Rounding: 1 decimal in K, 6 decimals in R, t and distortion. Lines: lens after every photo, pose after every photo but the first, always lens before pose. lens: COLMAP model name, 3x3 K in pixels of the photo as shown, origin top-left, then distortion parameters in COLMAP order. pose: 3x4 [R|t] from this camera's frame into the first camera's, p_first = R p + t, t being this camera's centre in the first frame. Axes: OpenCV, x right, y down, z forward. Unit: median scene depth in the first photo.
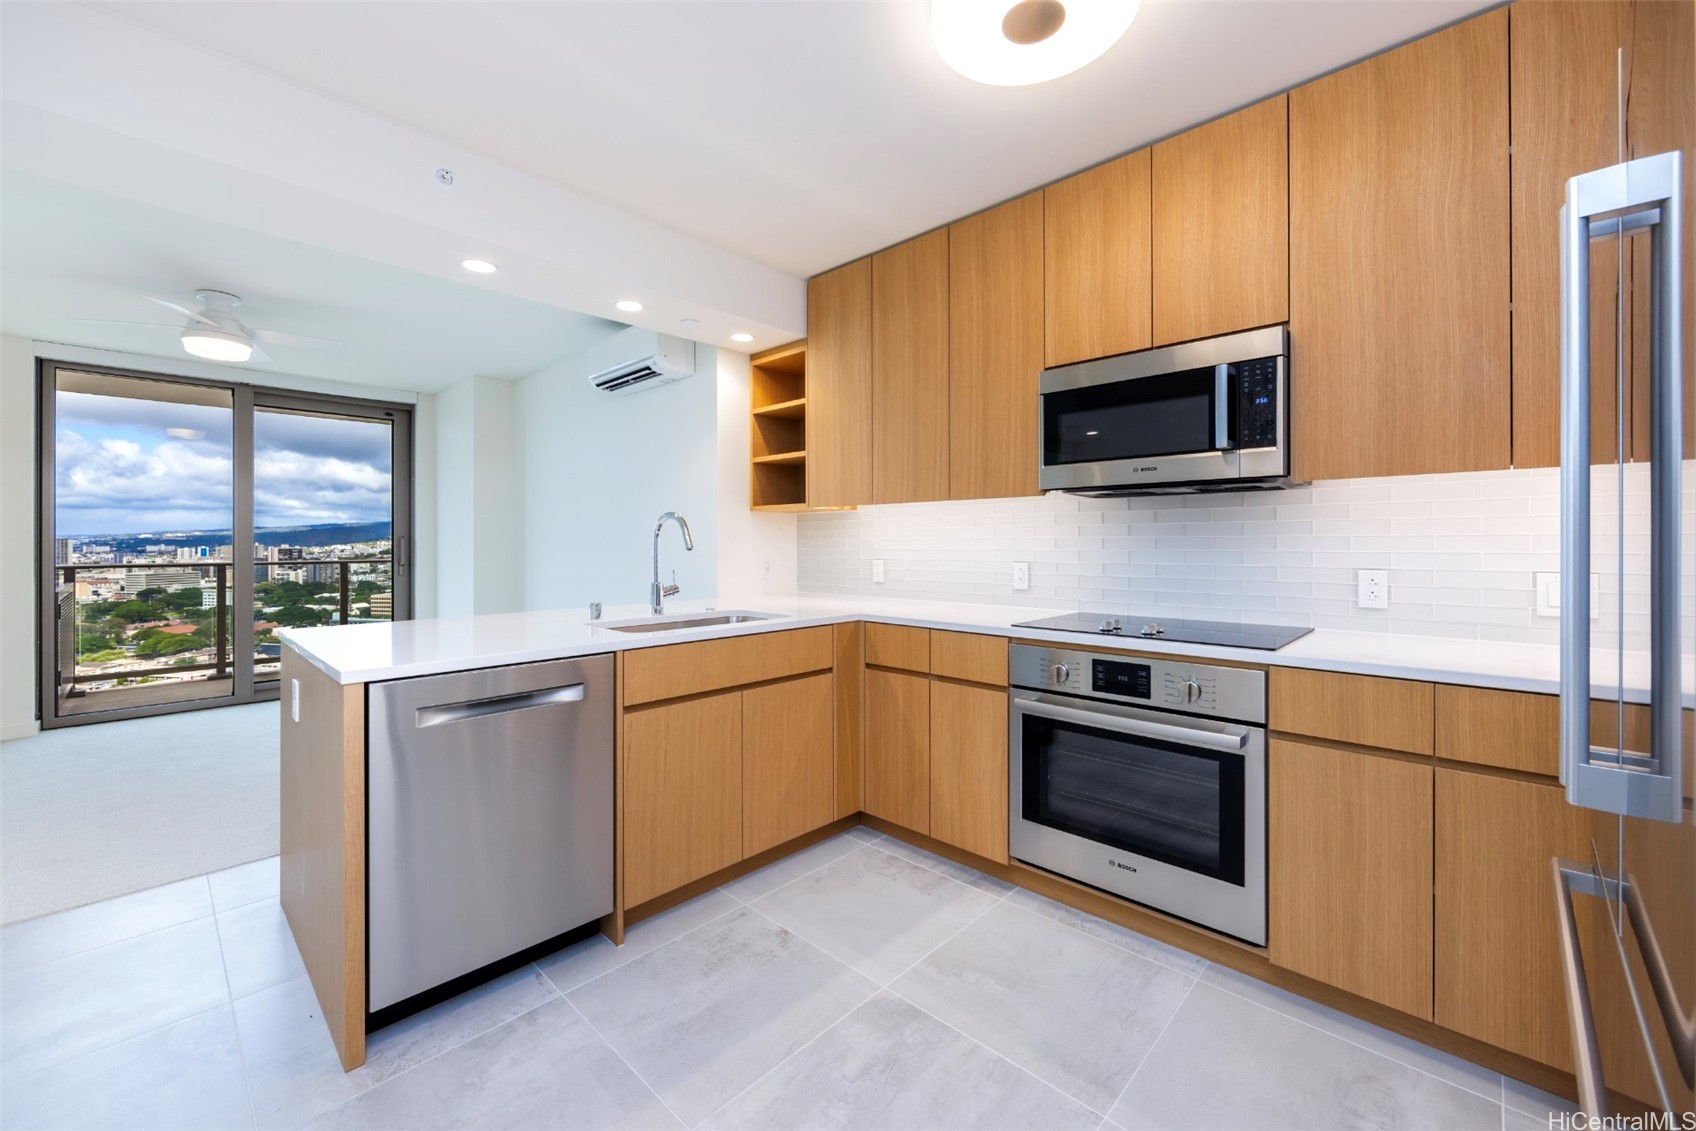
lens RADIAL K [[670.5, 0, 874.9], [0, 670.5, 546.1], [0, 0, 1]] dist [0.000536, -0.000657]
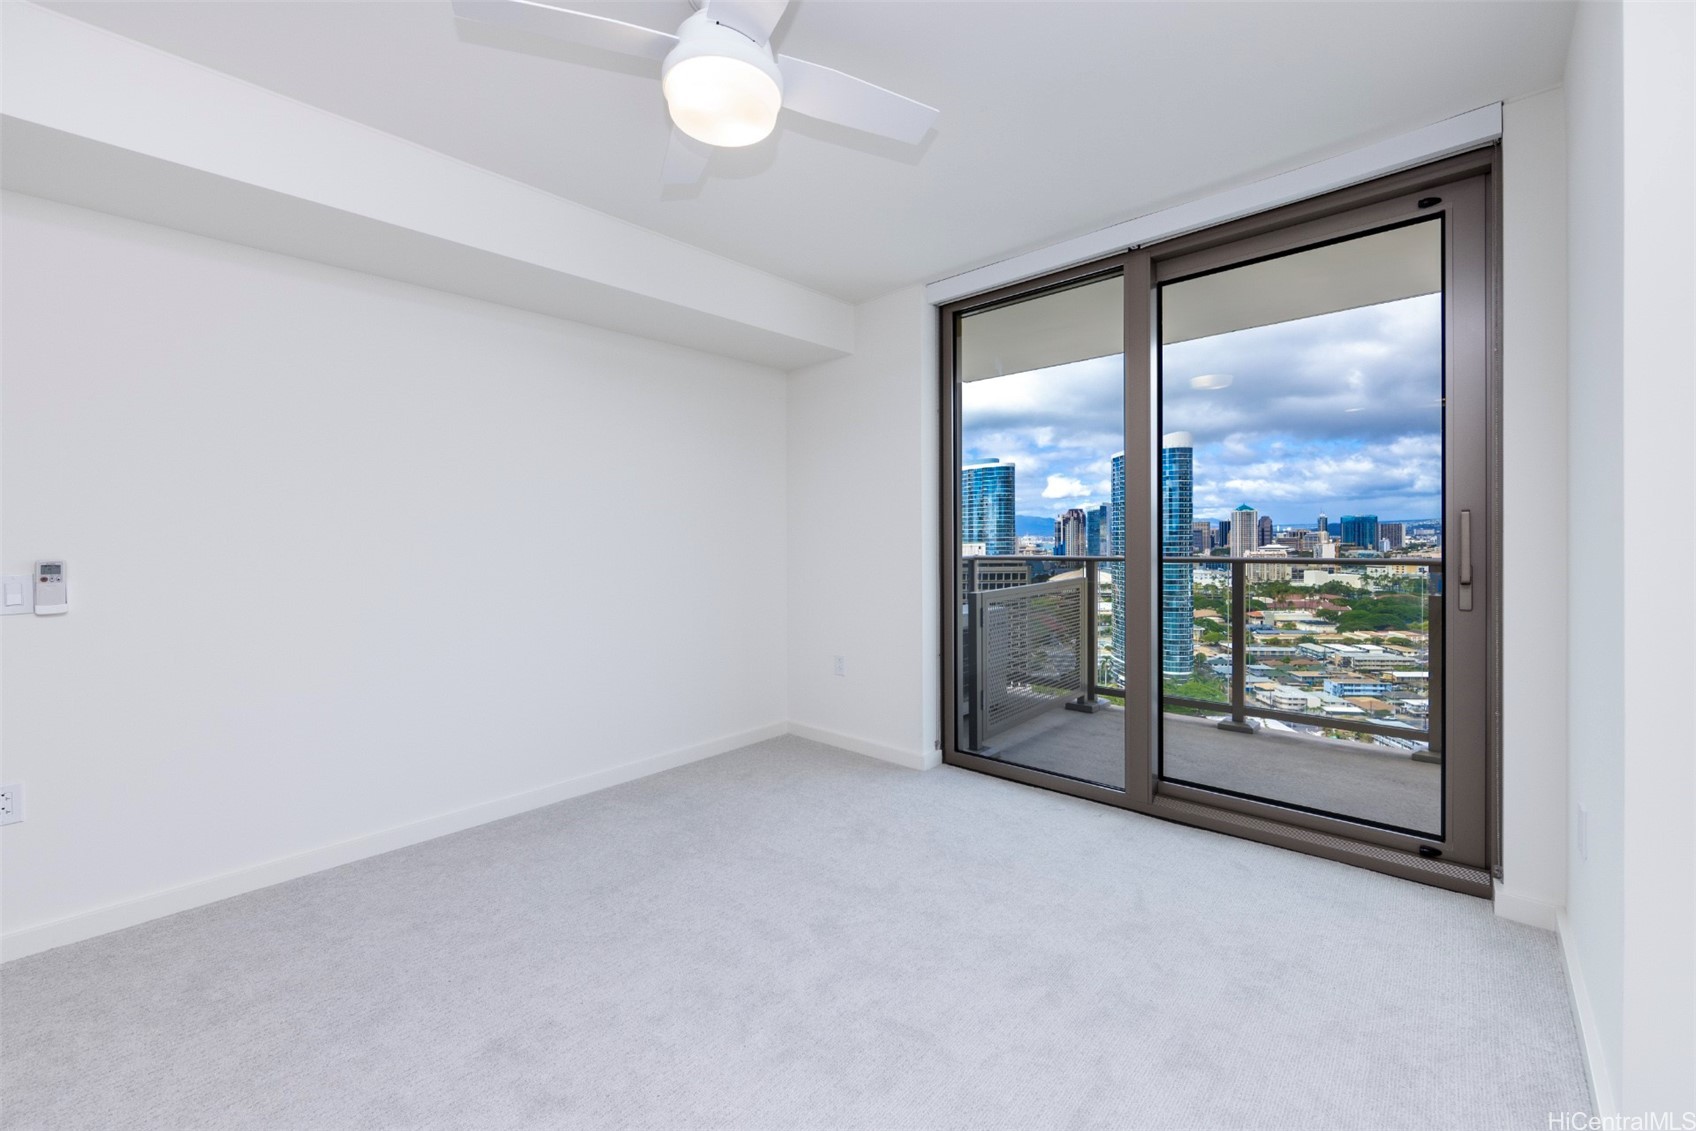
lens RADIAL K [[670.5, 0, 836.0], [0, 670.5, 542.8], [0, 0, 1]] dist [0.000536, -0.000657]
pose [[0.005063, 0.011910, -0.999916, -0.329443], [0.008195, 0.999895, 0.011951, -0.003936], [0.999954, -0.008255, 0.004965, 0.645944]]
